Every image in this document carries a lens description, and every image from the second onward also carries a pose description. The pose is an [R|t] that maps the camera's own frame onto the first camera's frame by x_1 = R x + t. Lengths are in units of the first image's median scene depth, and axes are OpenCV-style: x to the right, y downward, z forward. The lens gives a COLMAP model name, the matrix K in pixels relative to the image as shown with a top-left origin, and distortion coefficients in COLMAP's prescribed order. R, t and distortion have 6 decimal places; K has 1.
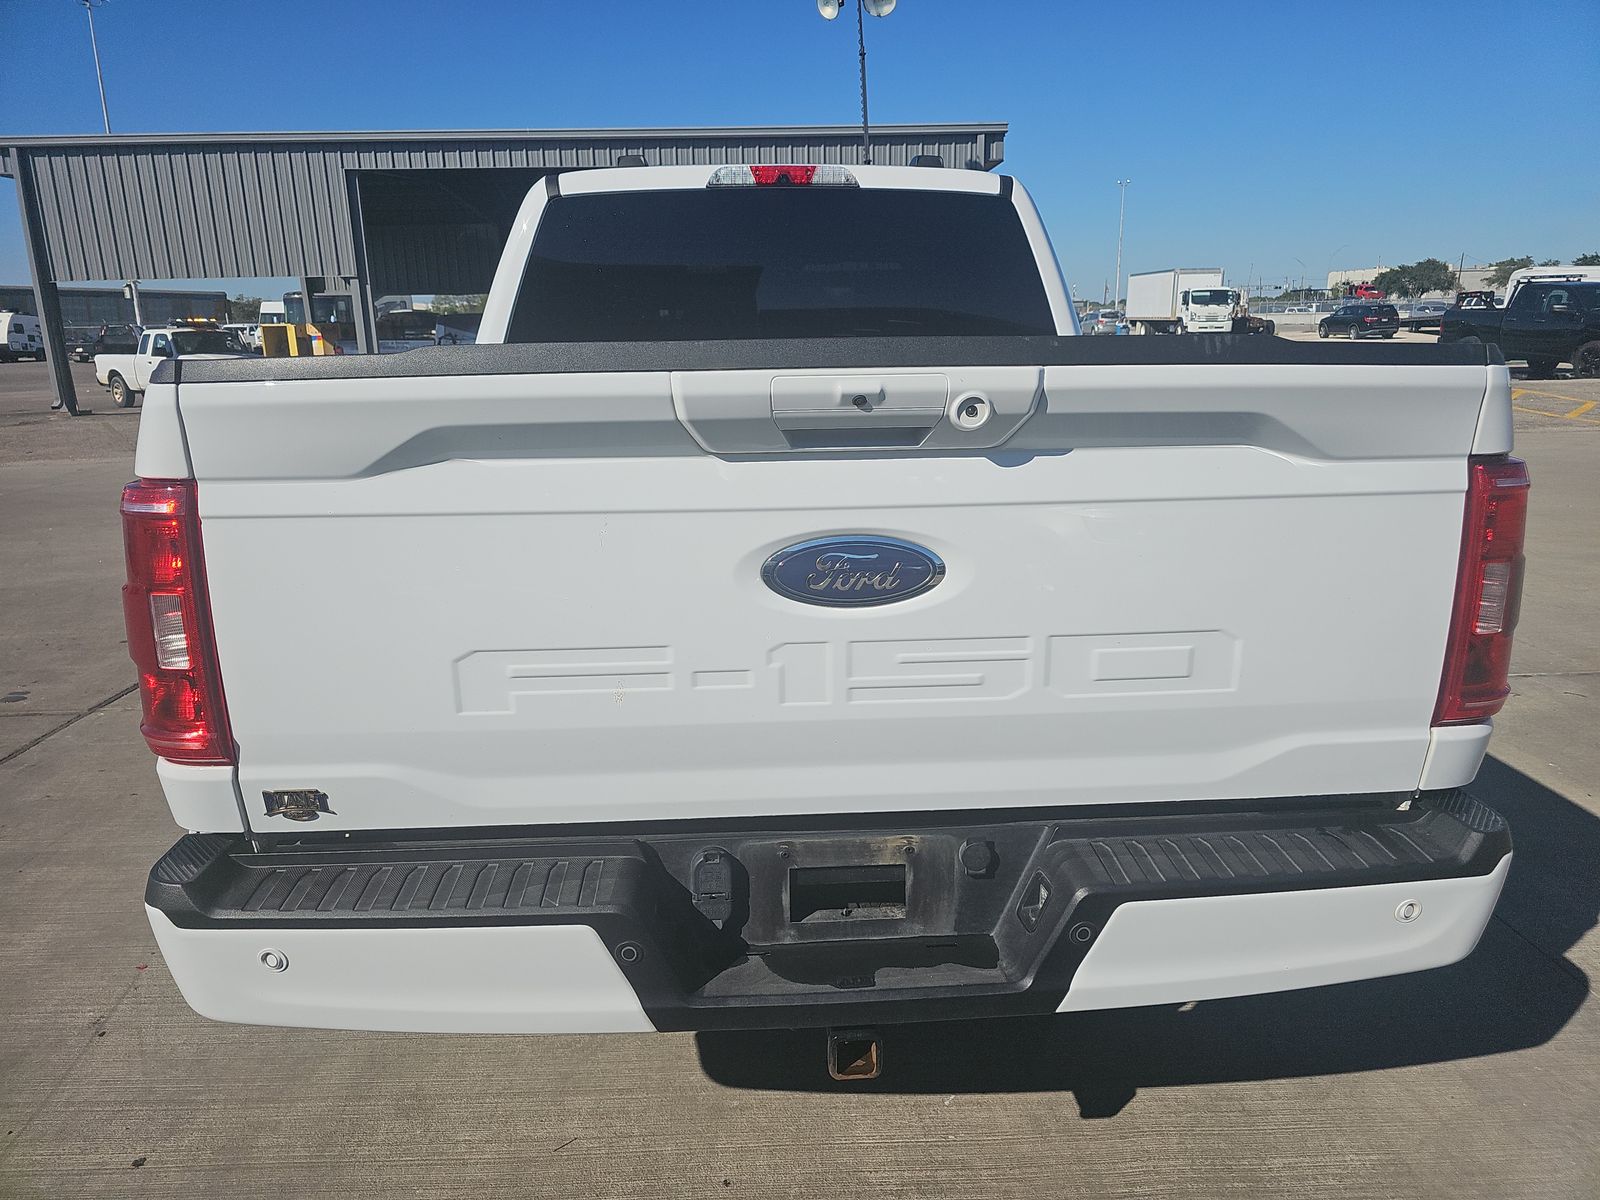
lens RADIAL K [[1063.0, 0, 788.7], [0, 1063.0, 594.0], [0, 0, 1]] dist [0.061327, -0.051972]
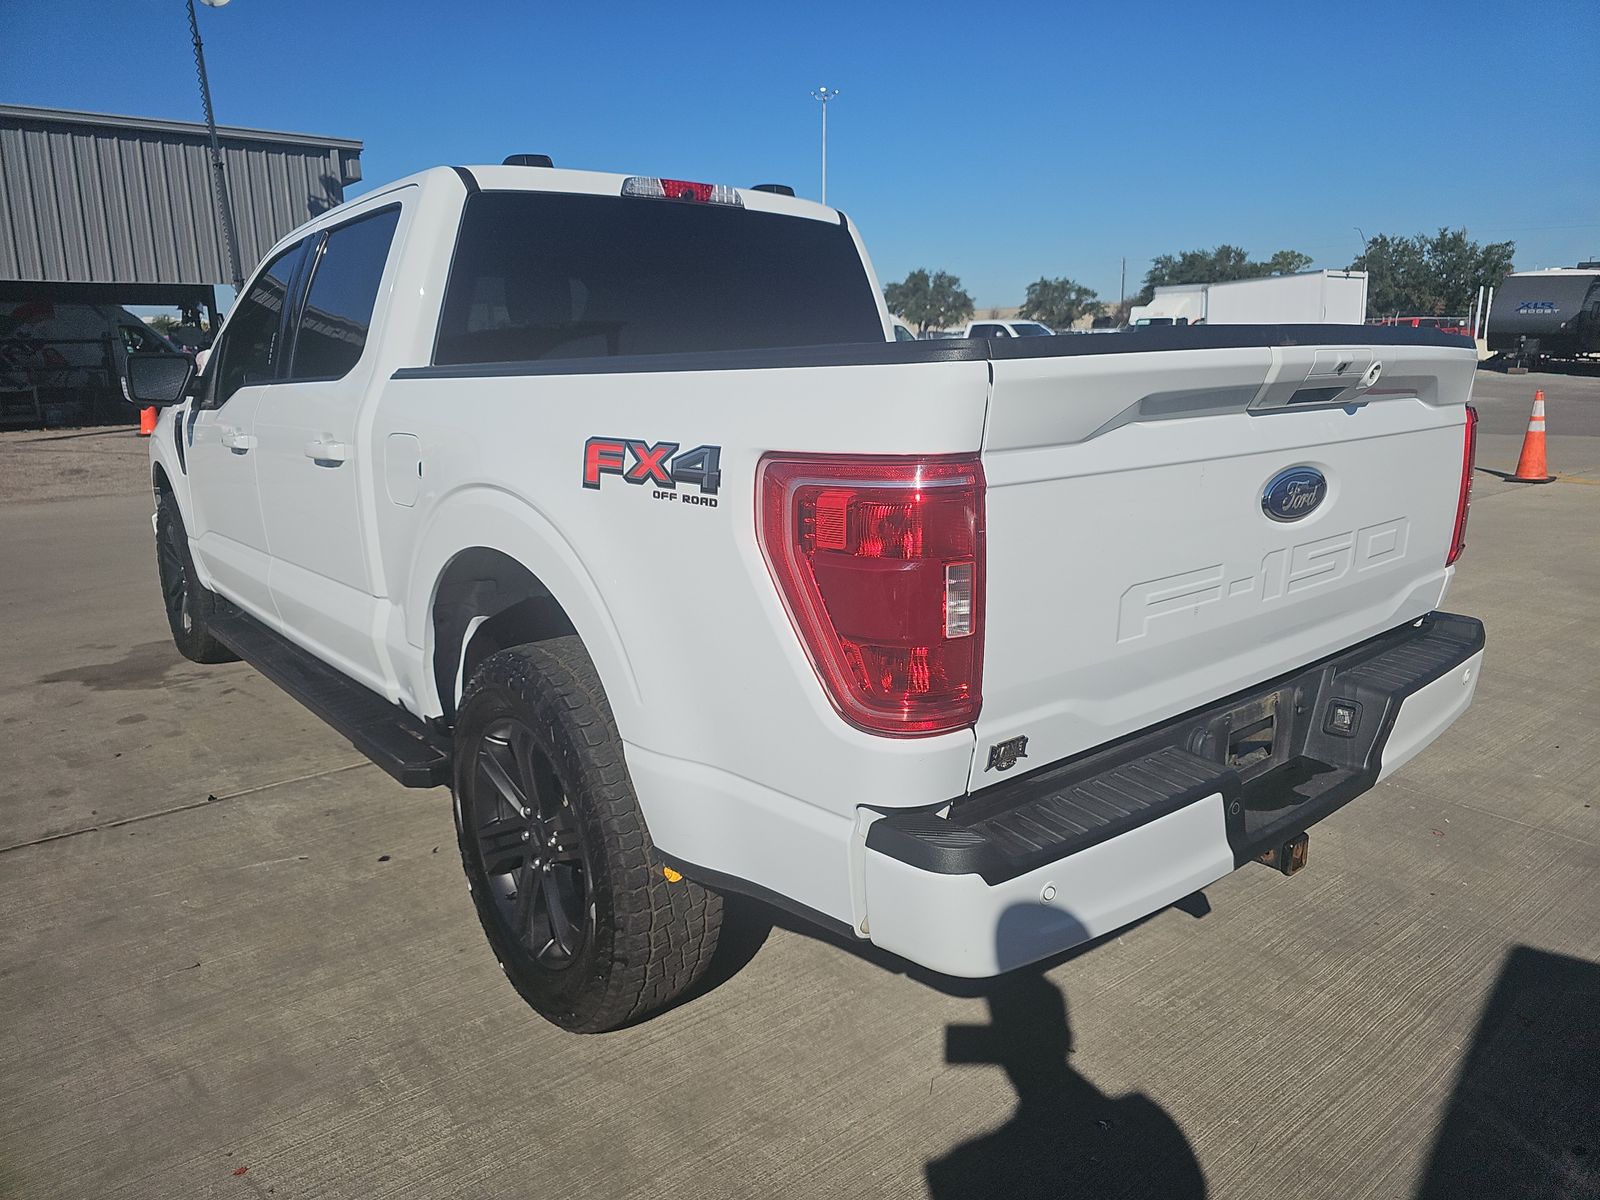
lens RADIAL K [[1063.0, 0, 788.7], [0, 1063.0, 594.0], [0, 0, 1]] dist [0.061327, -0.051972]
pose [[0.801017, -0.126396, 0.585146, -1.157558], [0.142018, 0.989675, 0.019367, -0.012896], [-0.581552, 0.067587, 0.810697, 0.237039]]
